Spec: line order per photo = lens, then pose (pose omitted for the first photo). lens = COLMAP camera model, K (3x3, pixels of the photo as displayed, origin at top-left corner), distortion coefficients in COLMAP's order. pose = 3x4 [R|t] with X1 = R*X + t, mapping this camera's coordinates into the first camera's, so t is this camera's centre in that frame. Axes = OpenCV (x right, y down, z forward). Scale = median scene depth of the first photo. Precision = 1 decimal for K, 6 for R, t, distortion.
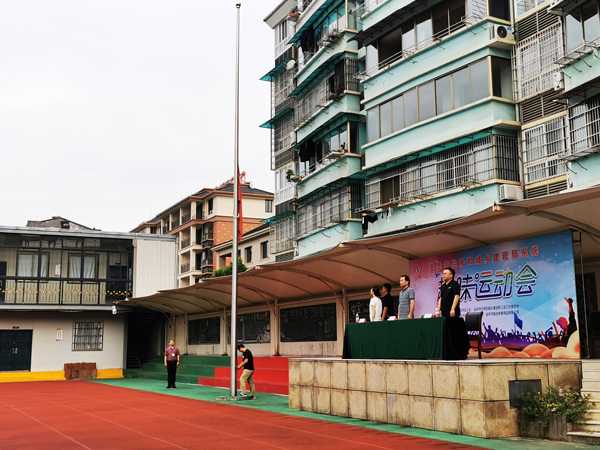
lens RADIAL K [[767.9, 0, 300.0], [0, 767.9, 225.0], [0, 0, 1]] dist [0.001724, 0.012989]
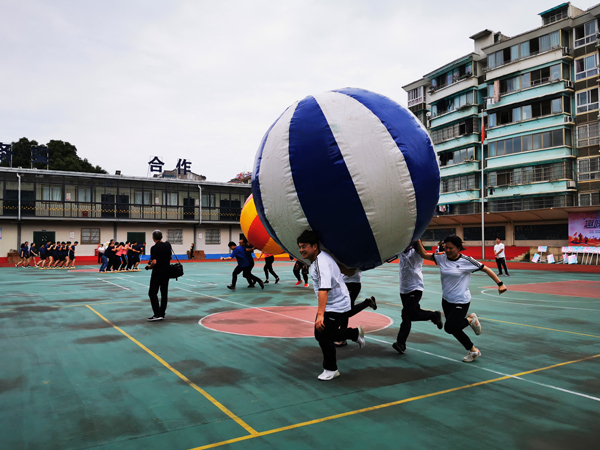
lens RADIAL K [[467.5, 0, 300.0], [0, 467.5, 225.0], [0, 0, 1]] dist [0.000466, -0.008042]
pose [[0.996164, 0.013906, 0.086391, -0.752897], [-0.023249, 0.993868, 0.108099, -0.053643], [-0.084358, -0.109692, 0.990379, -0.479214]]
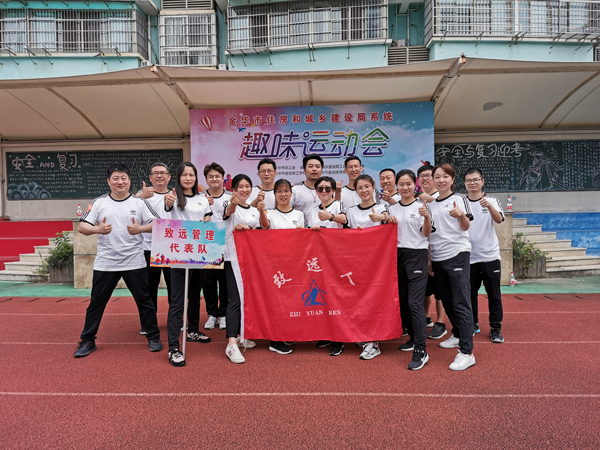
lens RADIAL K [[467.5, 0, 300.0], [0, 467.5, 225.0], [0, 0, 1]] dist [0.000466, -0.008042]
pose [[0.479214, -0.025237, 0.877335, -0.208631], [-0.125631, 0.987321, 0.097022, 0.082629], [-0.868661, -0.156715, 0.469967, 0.460247]]
